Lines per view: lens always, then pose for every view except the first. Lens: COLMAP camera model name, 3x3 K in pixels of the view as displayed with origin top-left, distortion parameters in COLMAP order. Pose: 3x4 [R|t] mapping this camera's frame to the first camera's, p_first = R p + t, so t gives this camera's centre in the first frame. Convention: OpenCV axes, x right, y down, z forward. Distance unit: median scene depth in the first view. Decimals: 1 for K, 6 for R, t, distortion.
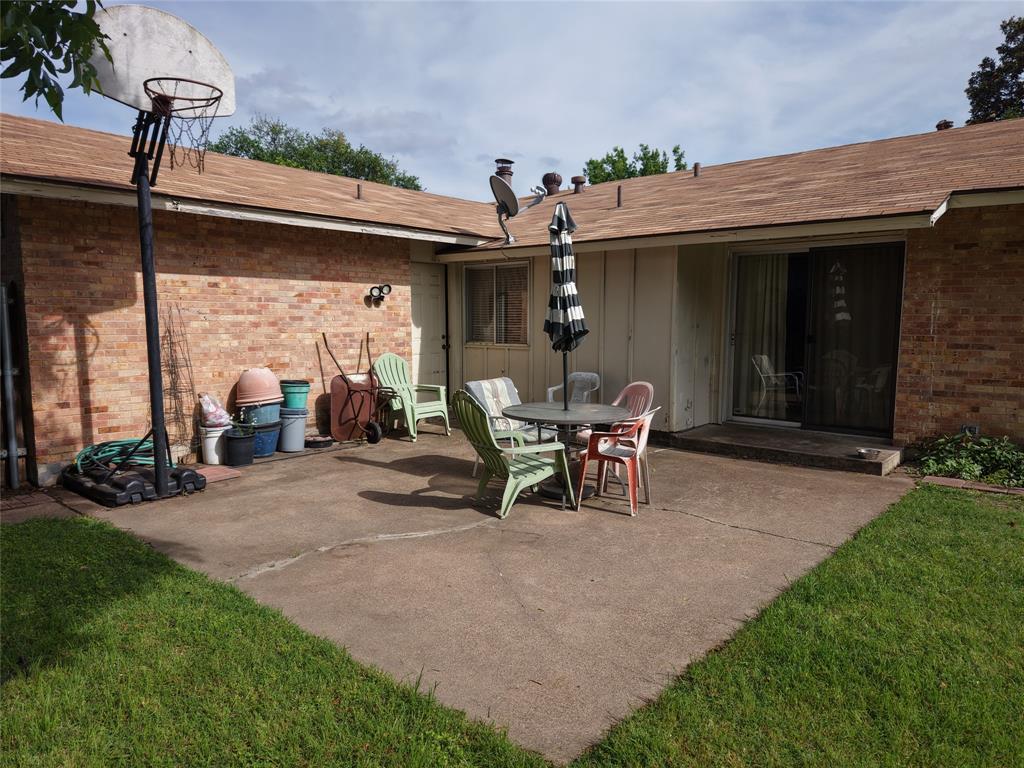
lens RADIAL K [[690.4, 0, 515.9], [0, 690.4, 382.3], [0, 0, 1]] dist [0.026501, -0.028229]
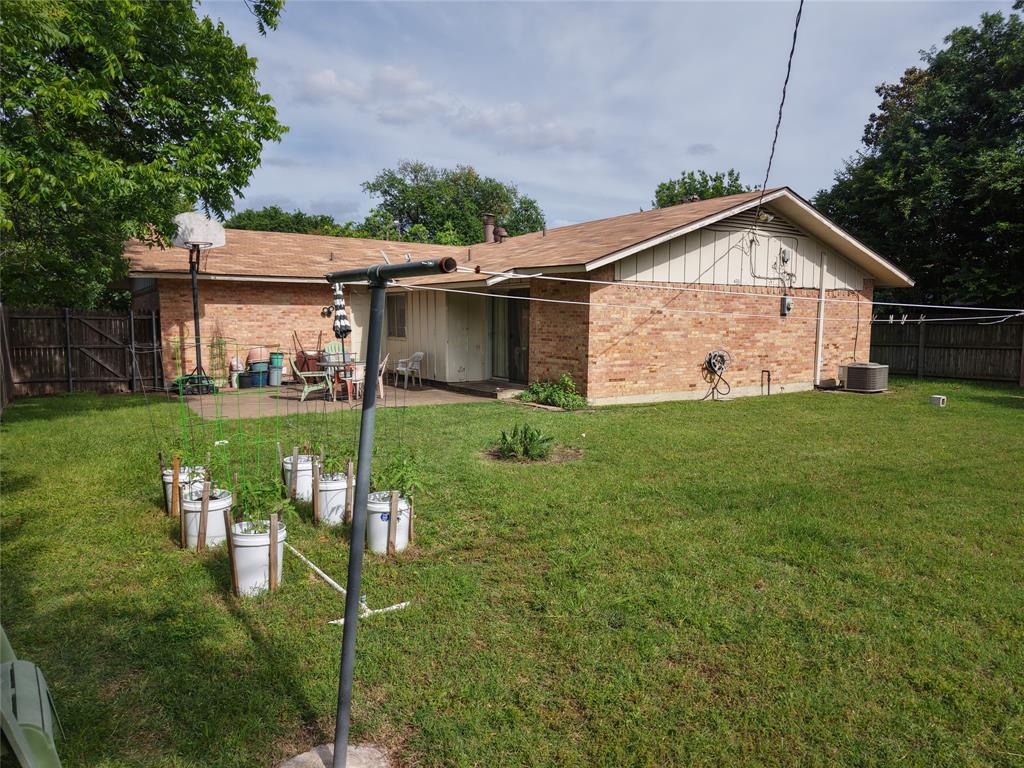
lens RADIAL K [[690.4, 0, 508.6], [0, 690.4, 386.7], [0, 0, 1]] dist [0.026501, -0.028229]
pose [[0.960973, 0.029317, -0.275084, 0.973156], [-0.028224, 0.999570, 0.007935, 0.066348], [0.275198, 0.000139, 0.961387, -0.869735]]
